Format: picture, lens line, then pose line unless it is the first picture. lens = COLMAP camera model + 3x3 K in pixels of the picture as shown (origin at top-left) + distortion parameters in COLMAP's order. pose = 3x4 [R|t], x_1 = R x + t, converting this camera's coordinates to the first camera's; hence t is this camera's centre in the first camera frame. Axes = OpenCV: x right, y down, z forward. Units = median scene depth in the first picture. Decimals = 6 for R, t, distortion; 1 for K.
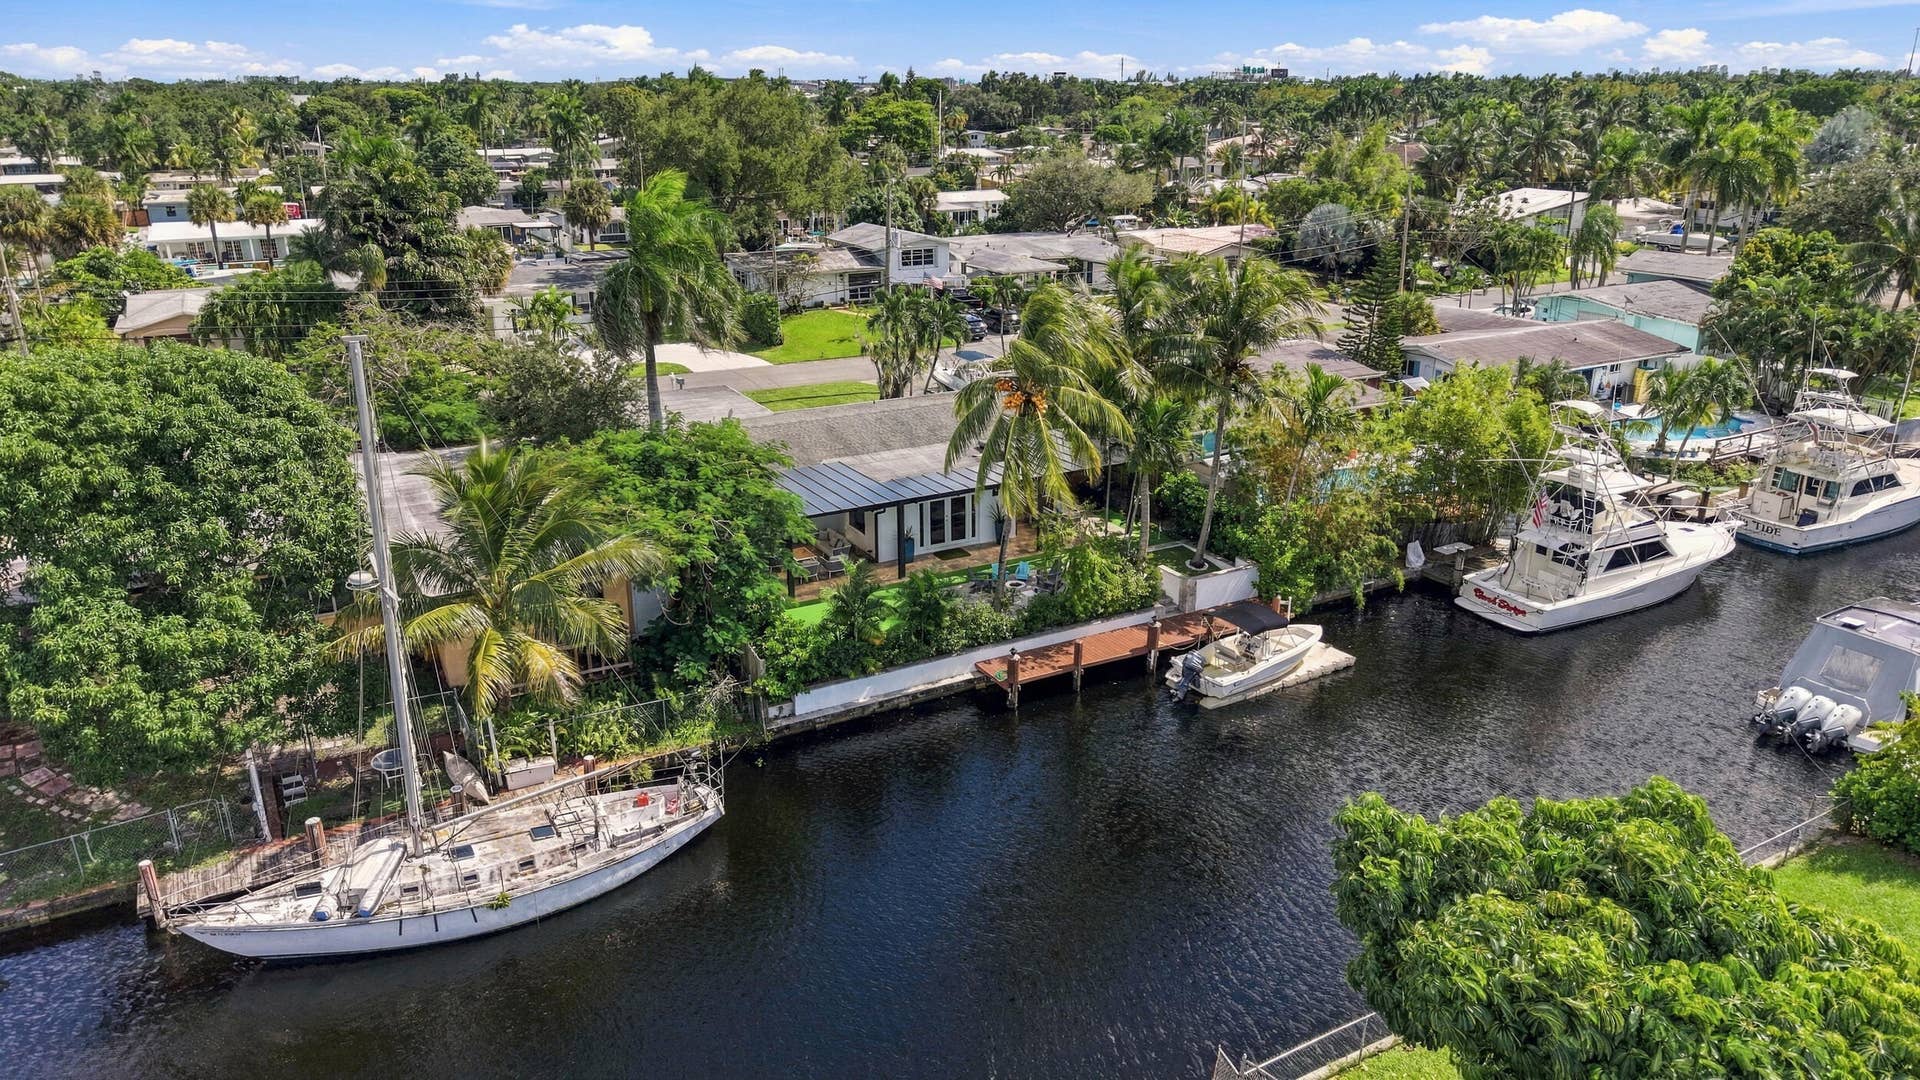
lens RADIAL K [[1260.9, 0, 955.4], [0, 1260.9, 521.7], [0, 0, 1]] dist [-0.023644, -0.009053]
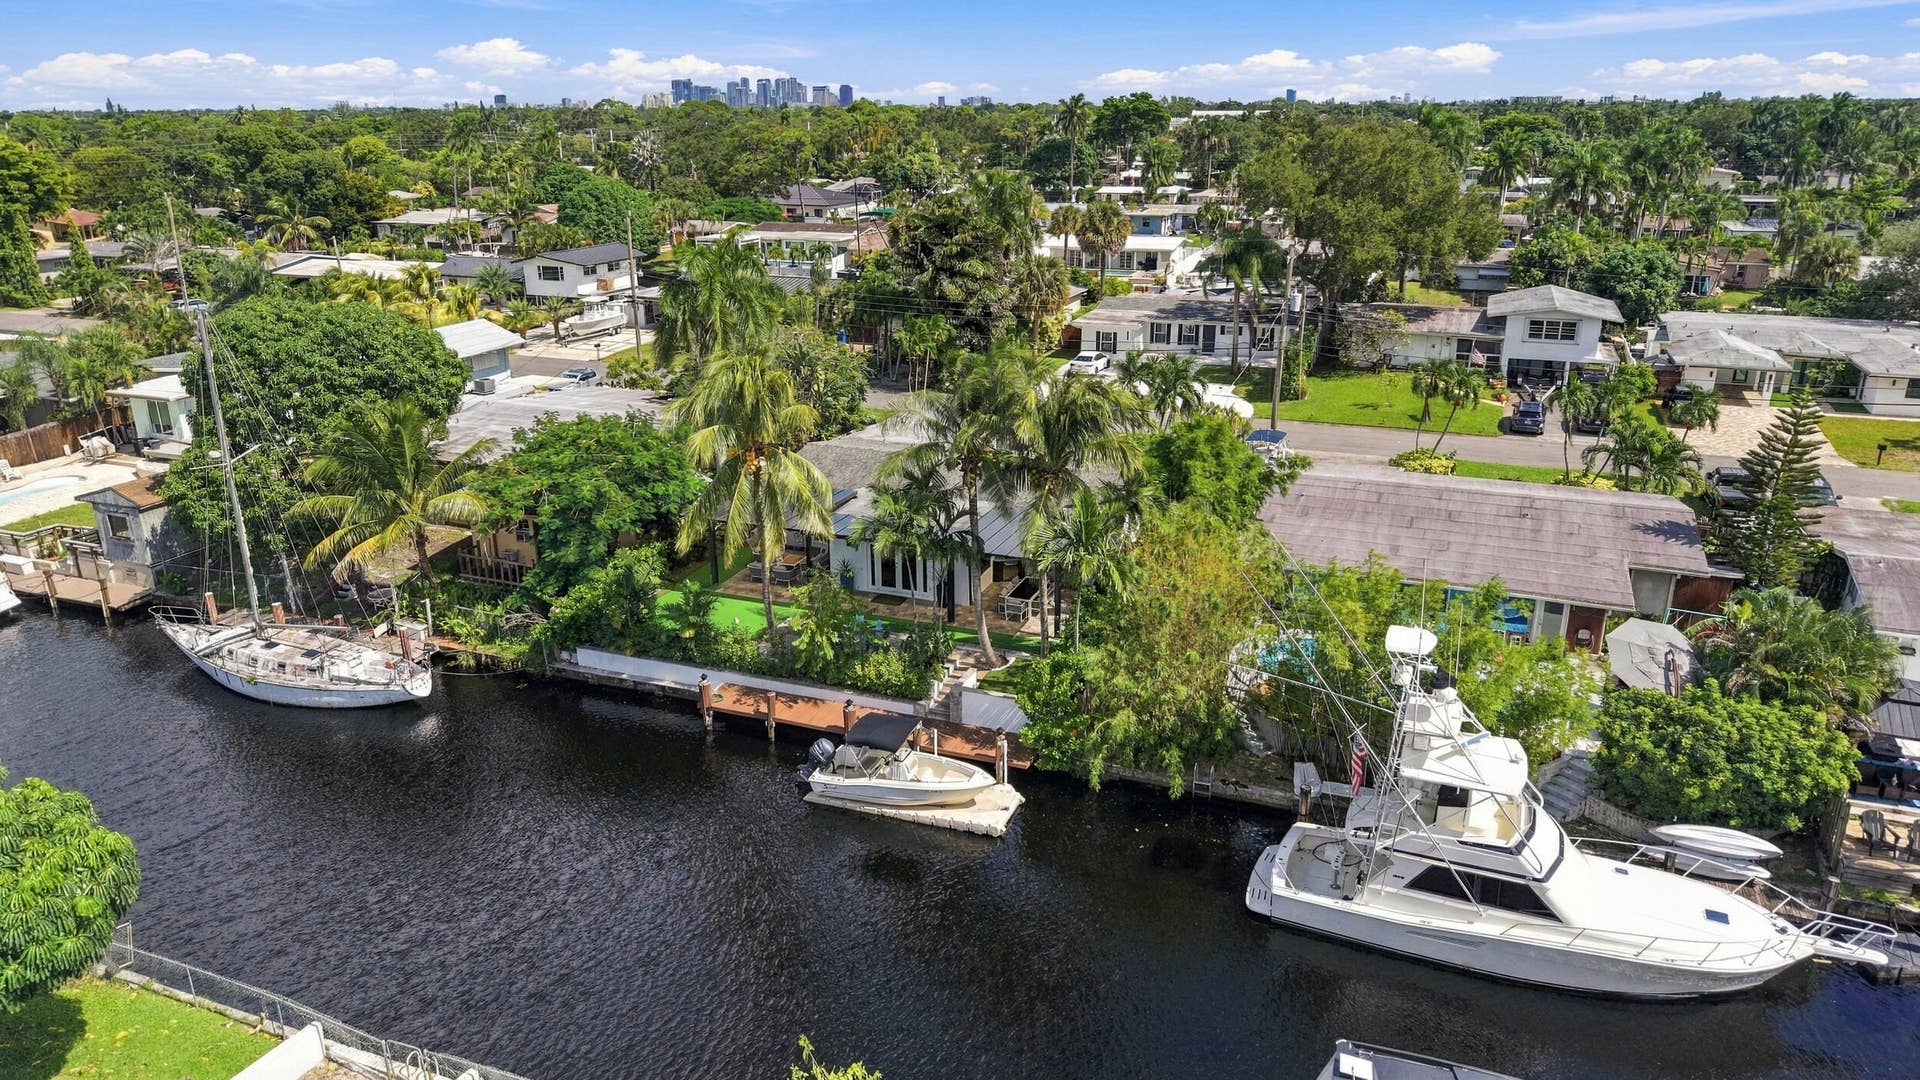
lens RADIAL K [[1260.9, 0, 951.8], [0, 1260.9, 555.3], [0, 0, 1]] dist [-0.023644, -0.009053]
pose [[0.626120, 0.242391, -0.741094, 0.879533], [-0.238435, 0.964444, 0.113998, -0.155672], [0.742377, 0.105327, 0.661652, 0.412465]]
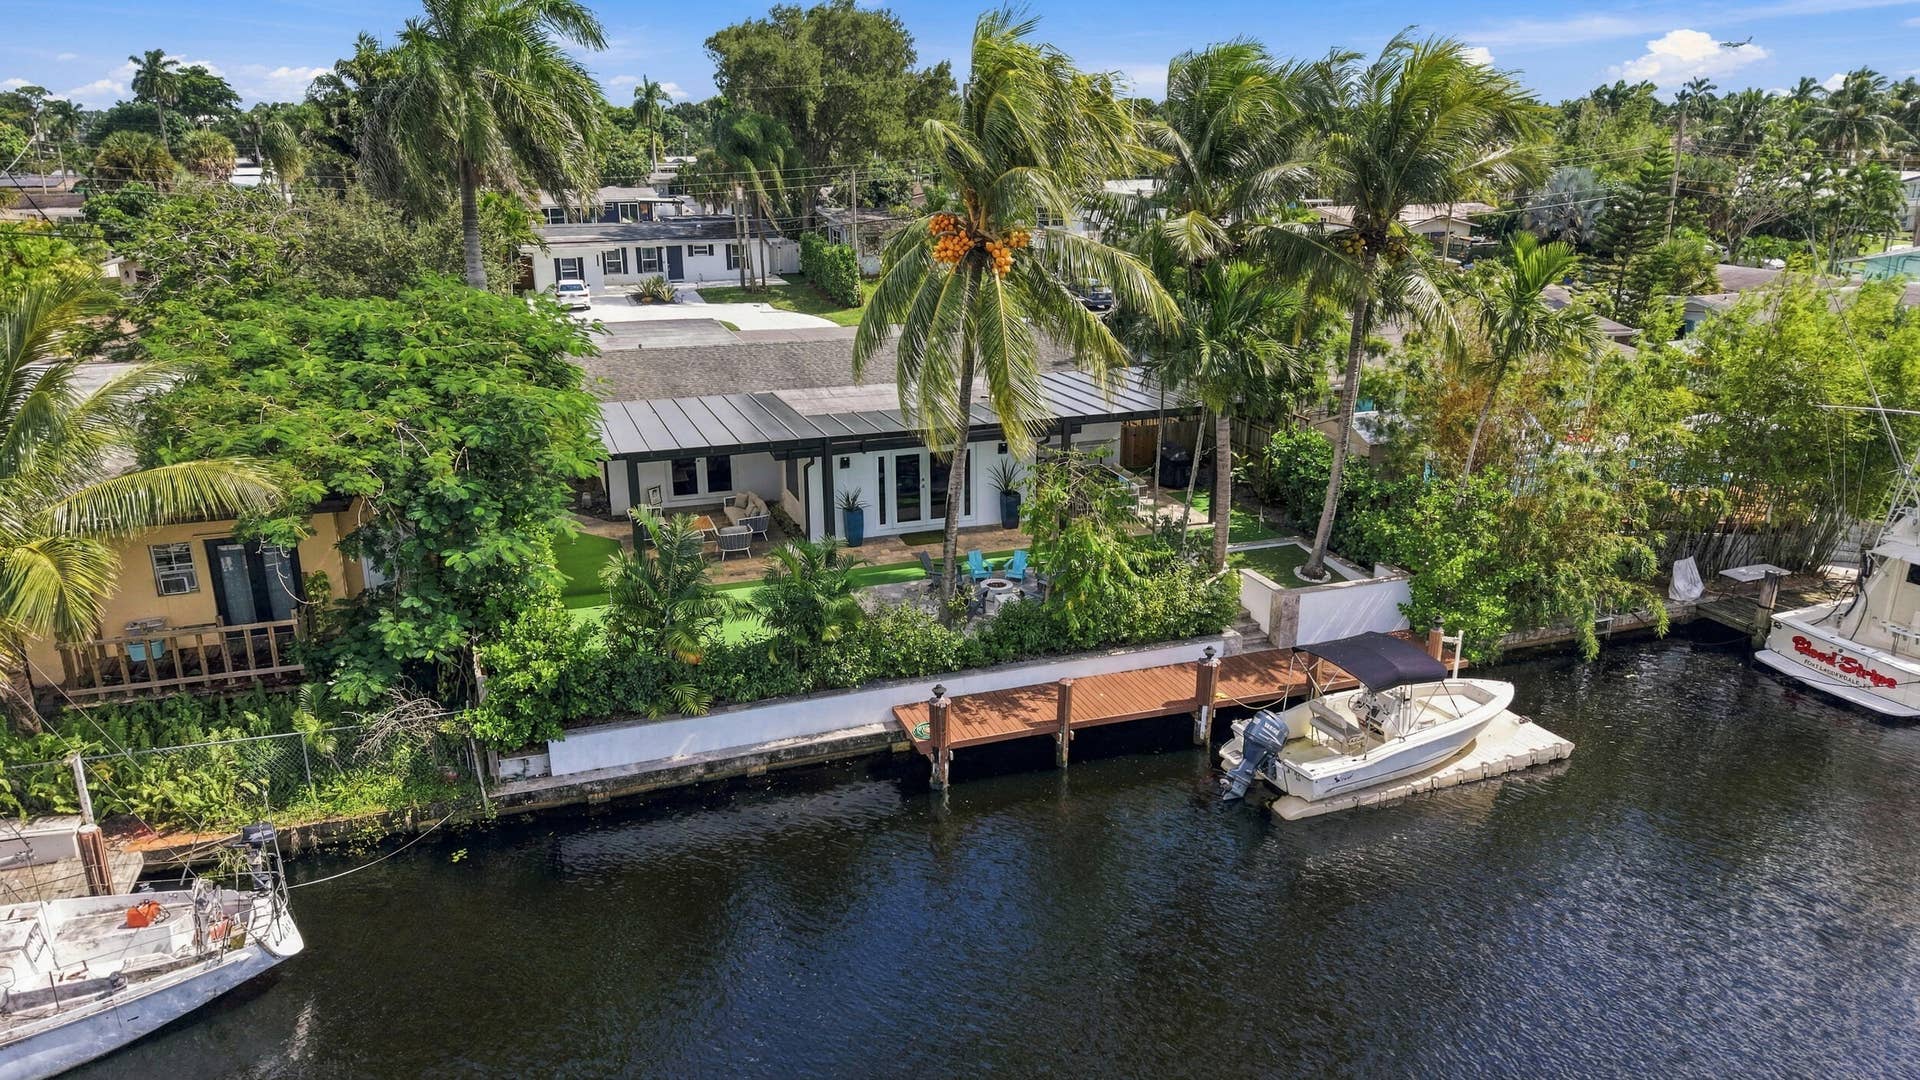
lens RADIAL K [[1260.9, 0, 961.5], [0, 1260.9, 546.2], [0, 0, 1]] dist [-0.023644, -0.009053]
pose [[0.986450, 0.048198, -0.156826, 0.133767], [-0.049795, 0.998740, -0.006268, 0.037520], [0.156326, 0.013992, 0.987606, 0.408837]]
